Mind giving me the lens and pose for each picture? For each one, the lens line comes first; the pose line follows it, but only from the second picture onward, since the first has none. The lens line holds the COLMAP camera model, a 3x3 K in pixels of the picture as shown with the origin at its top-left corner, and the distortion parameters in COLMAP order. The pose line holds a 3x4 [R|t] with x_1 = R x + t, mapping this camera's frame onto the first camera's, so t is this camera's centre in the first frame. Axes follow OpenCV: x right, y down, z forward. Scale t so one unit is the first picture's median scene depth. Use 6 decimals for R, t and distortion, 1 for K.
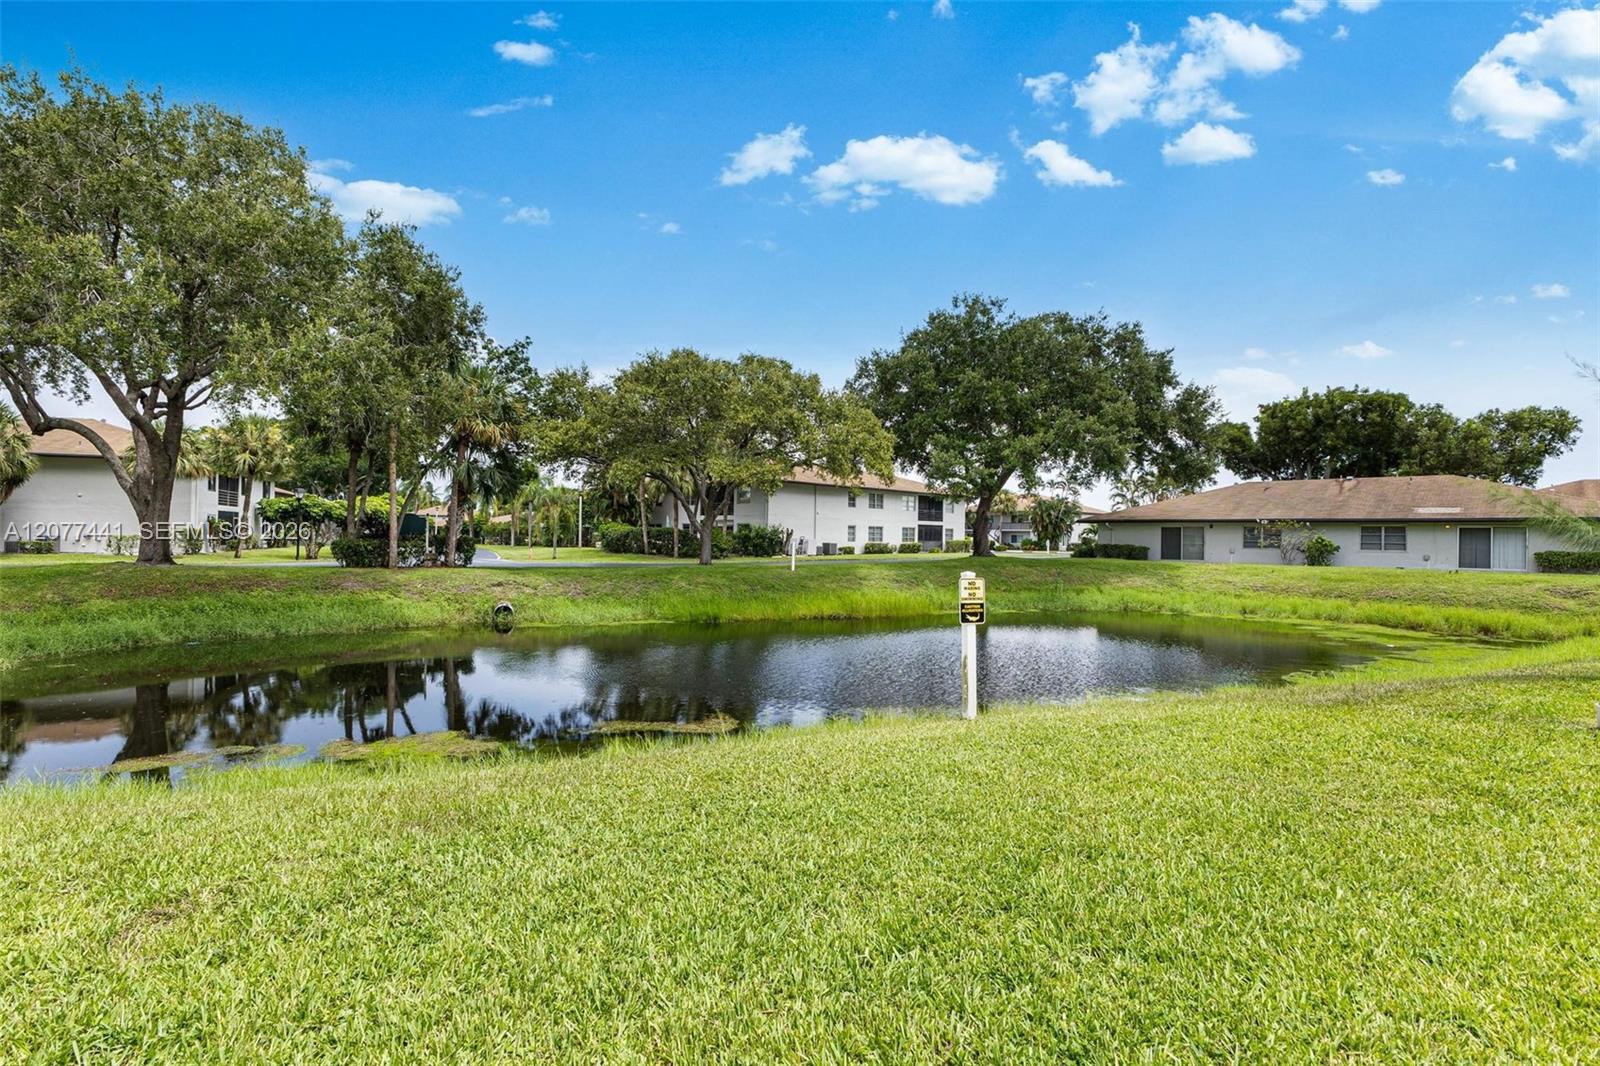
lens RADIAL K [[770.8, 0, 799.4], [0, 770.8, 529.8], [0, 0, 1]] dist [0.000404, 0.000077]
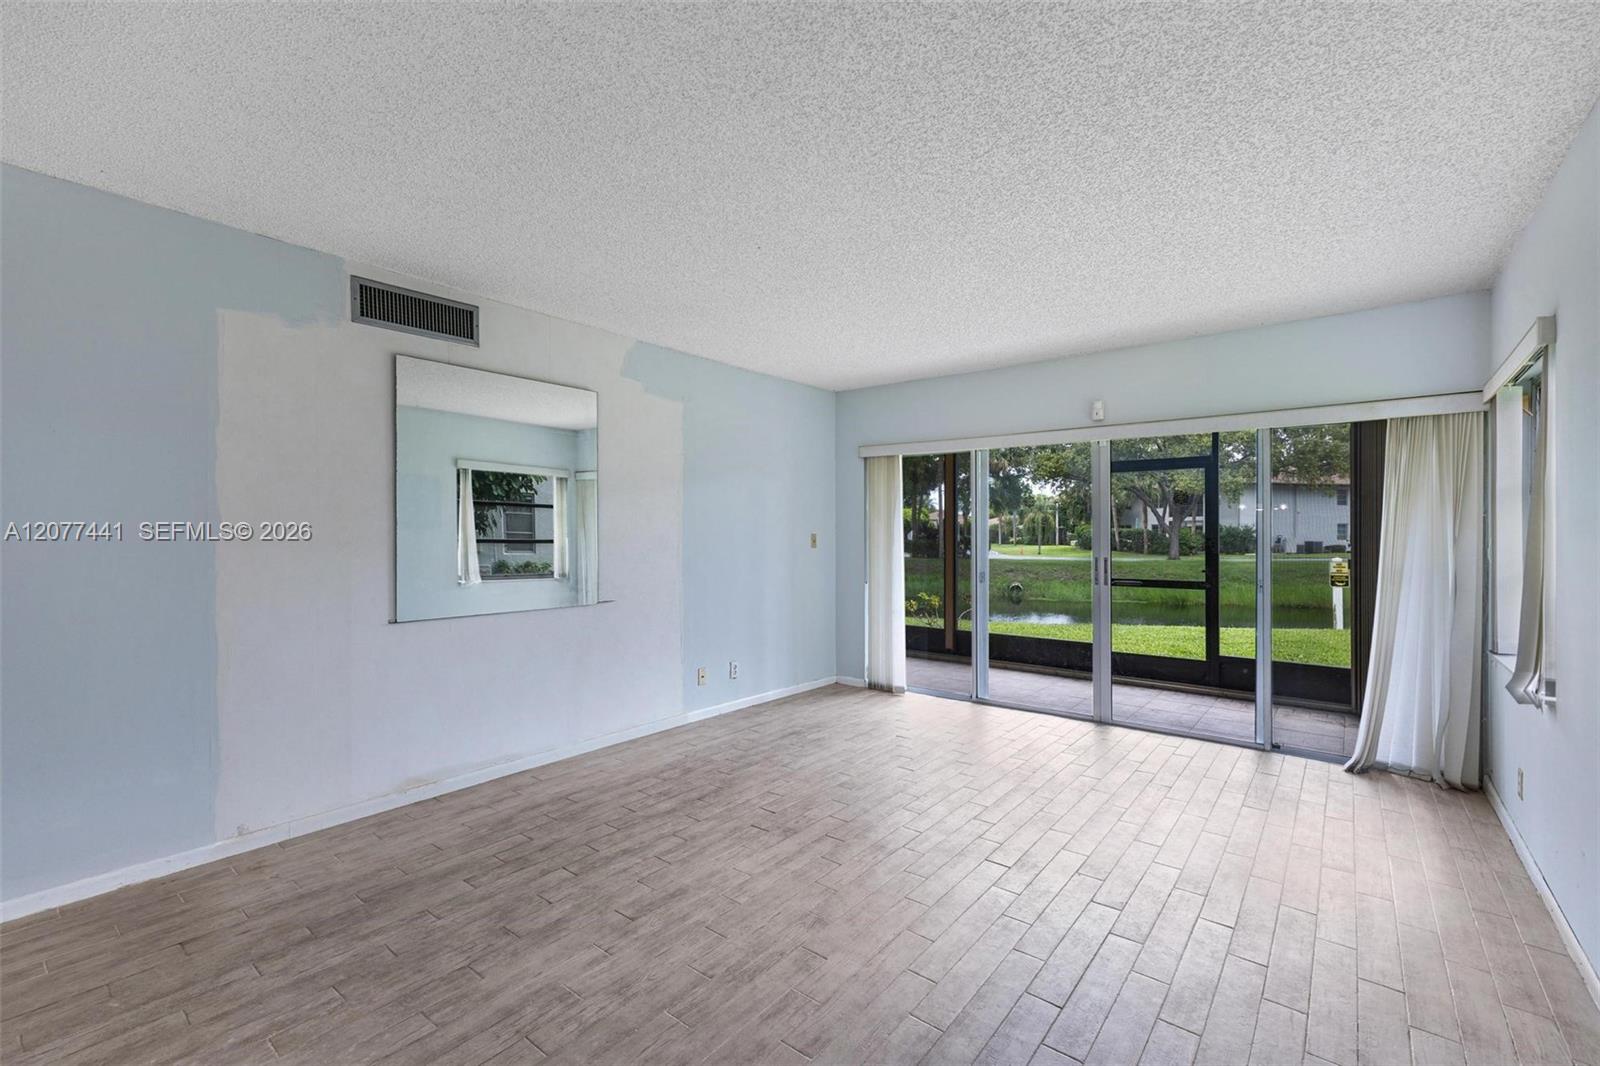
lens RADIAL K [[688.1, 0, 800.0], [0, 688.1, 533.0], [0, 0, 1]] dist [0.010090, 0.000073]
pose [[0.814327, -0.009710, -0.580326, 0.018288], [0.012495, 0.999922, 0.000802, -0.002911], [0.580273, -0.007904, 0.814384, -0.139753]]
